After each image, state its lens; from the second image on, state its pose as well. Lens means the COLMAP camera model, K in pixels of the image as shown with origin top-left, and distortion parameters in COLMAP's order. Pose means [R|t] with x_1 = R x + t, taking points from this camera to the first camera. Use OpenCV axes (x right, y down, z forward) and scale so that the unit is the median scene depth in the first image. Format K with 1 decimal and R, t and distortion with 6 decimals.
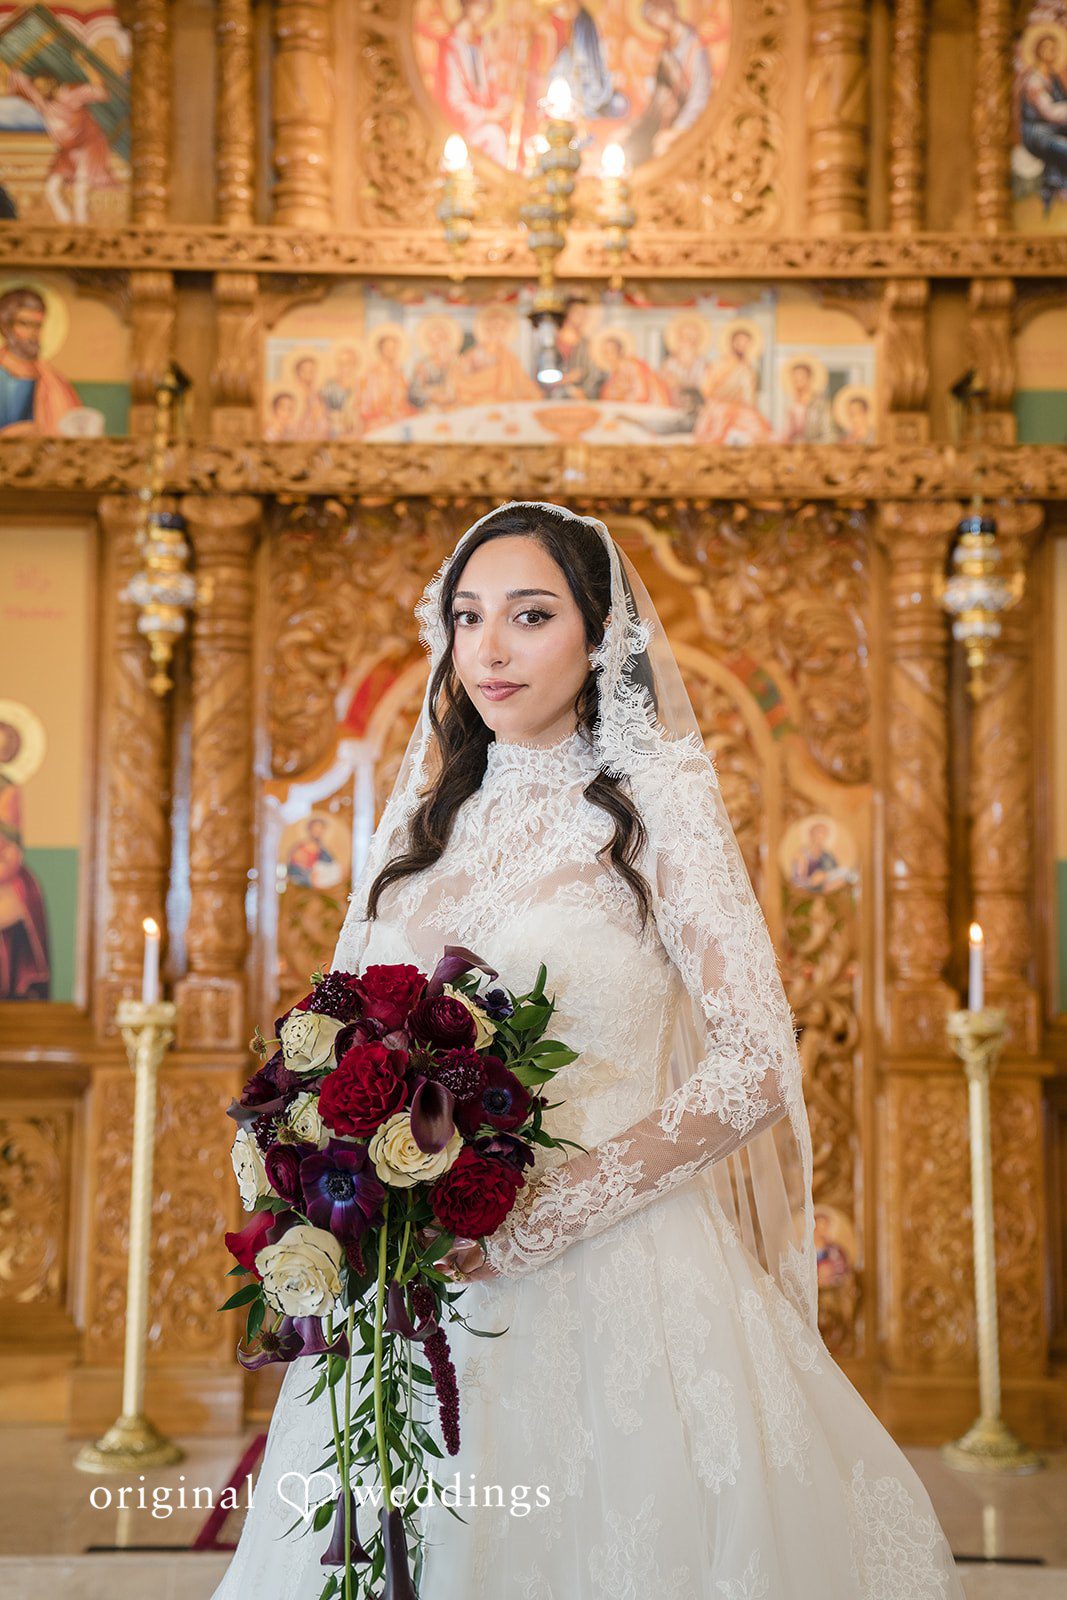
lens RADIAL K [[2279.3, 0, 547.0], [0, 2279.3, 775.5], [0, 0, 1]] dist [0.116110, 0.466665]
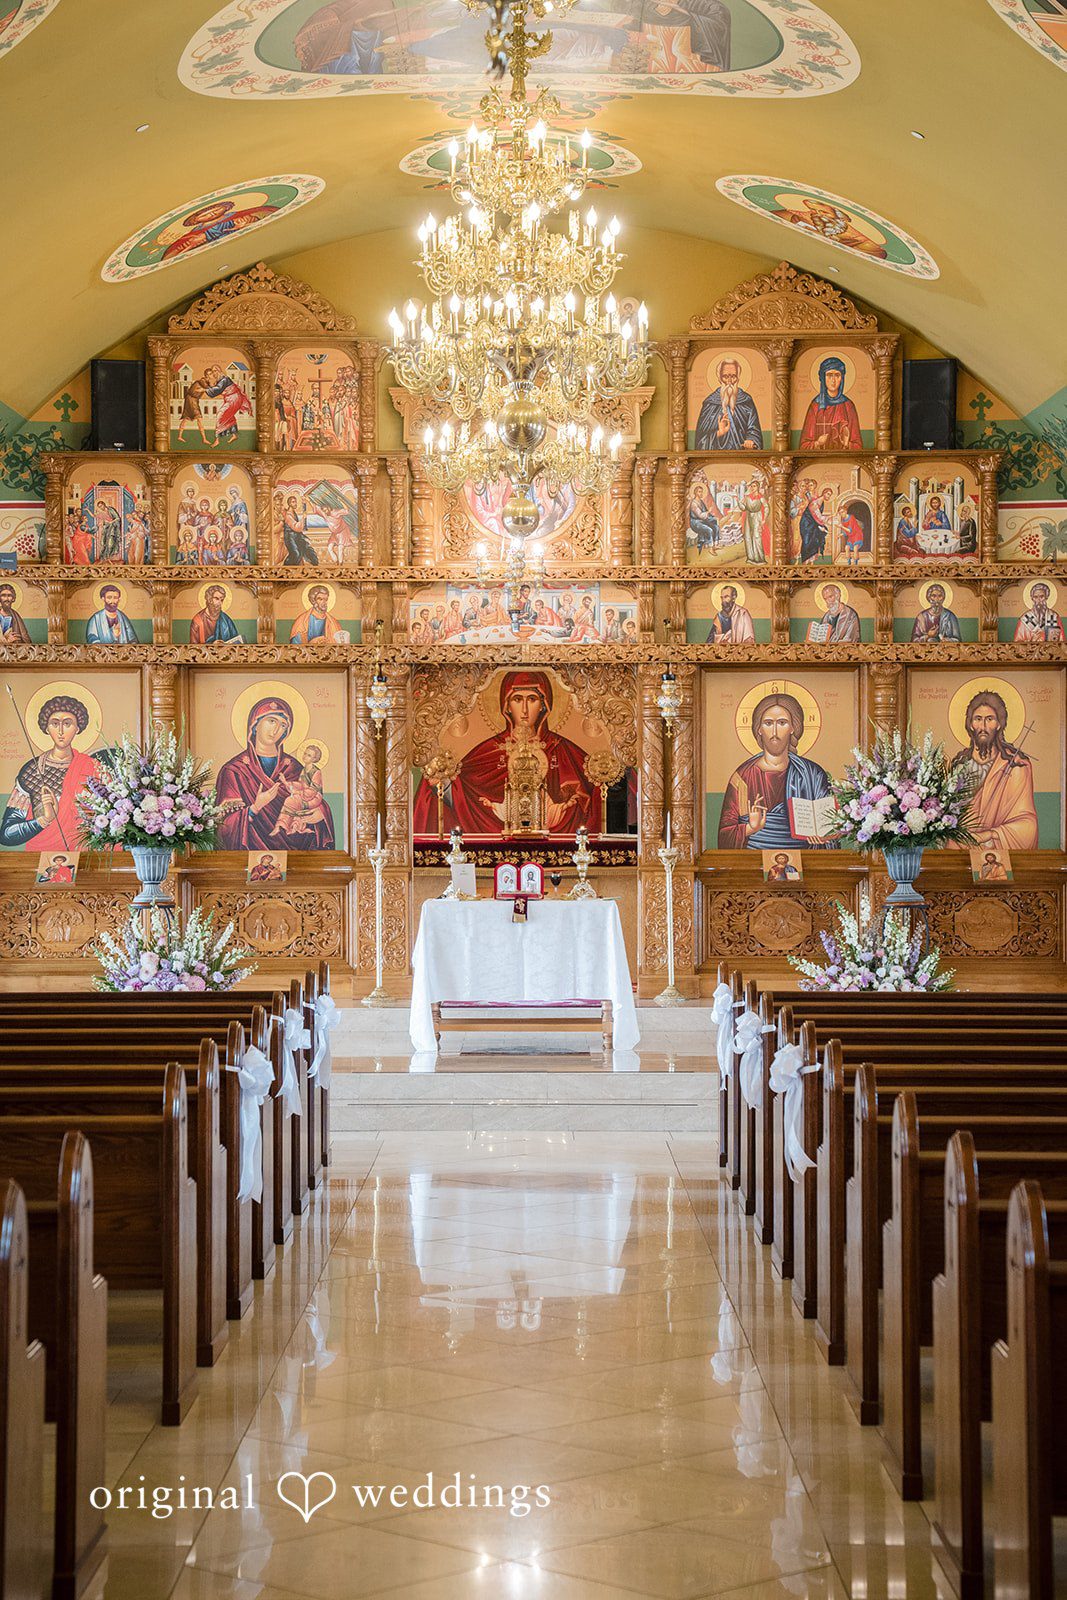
lens RADIAL K [[3200.6, 0, 541.2], [0, 3200.6, 817.5], [0, 0, 1]] dist [0.367952, -0.074987]
pose [[0.999908, -0.013008, 0.003906, 0.013256], [0.012666, 0.996900, 0.077657, -0.232435], [-0.004904, -0.077600, 0.996972, -2.793340]]
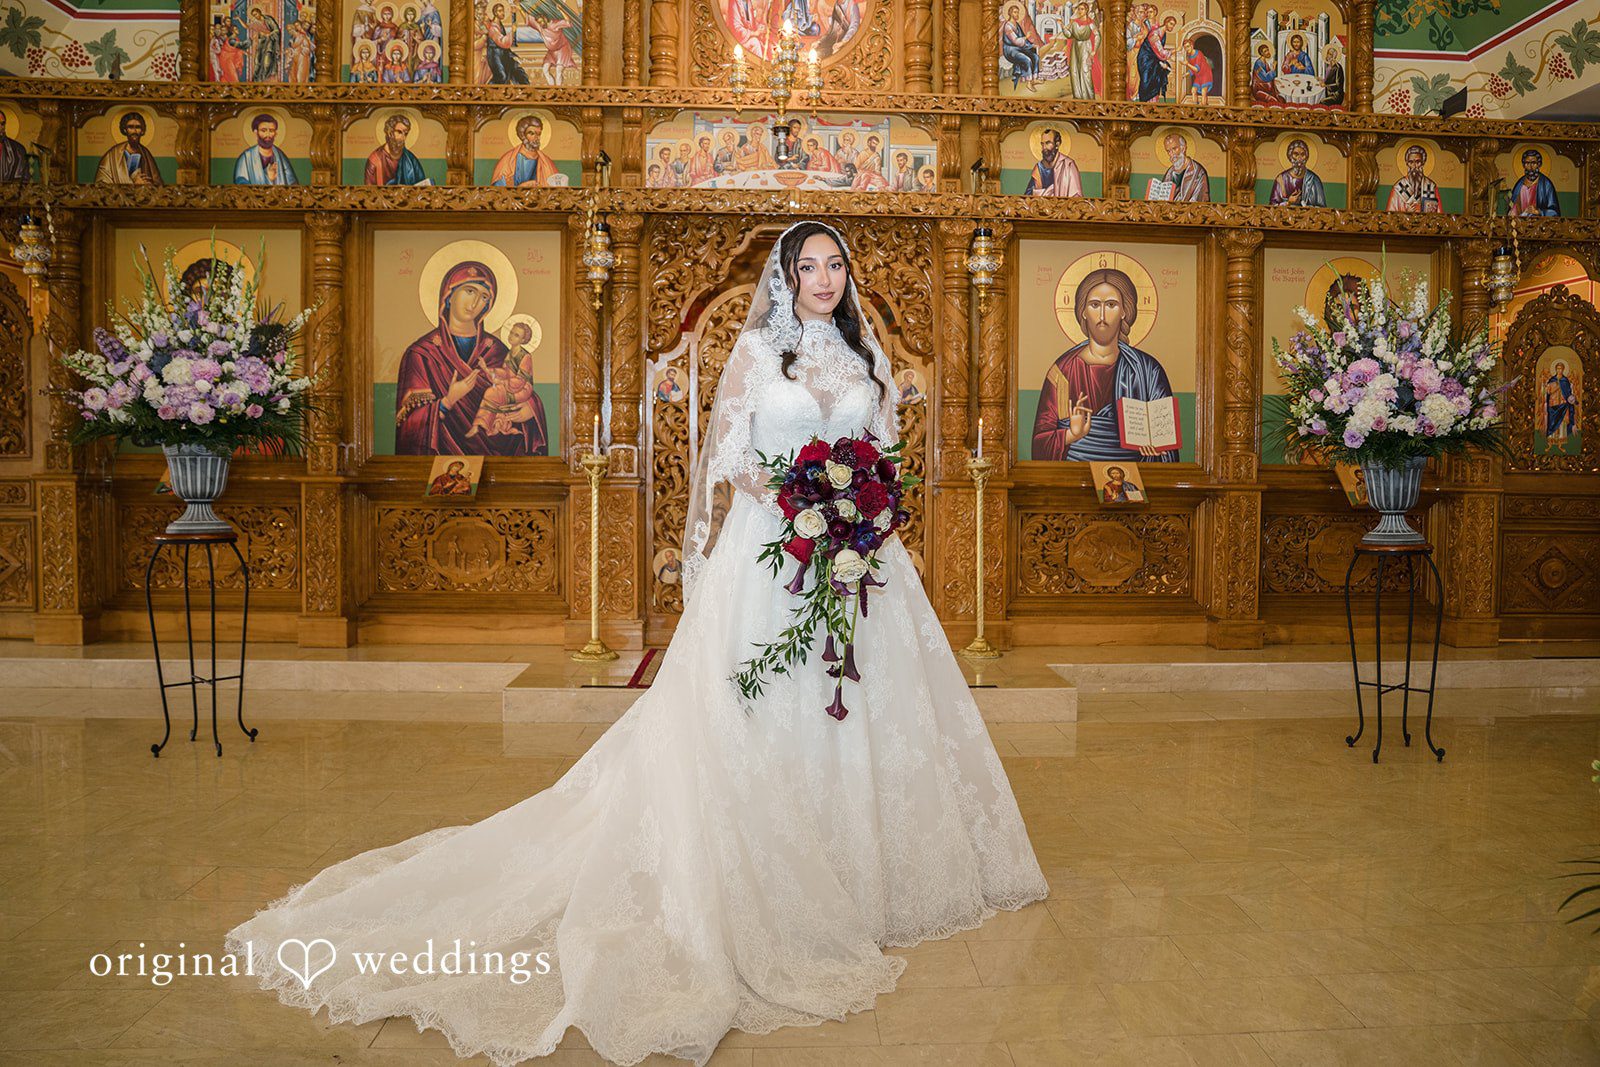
lens RADIAL K [[1178.8, 0, 843.5], [0, 1178.8, 503.1], [0, 0, 1]] dist [-0.129500, 0.101634]
pose [[0.998237, -0.003390, 0.059261, -0.007208], [-0.003547, 0.993176, 0.116573, 0.014782], [-0.059251, -0.116578, 0.991413, -0.095838]]
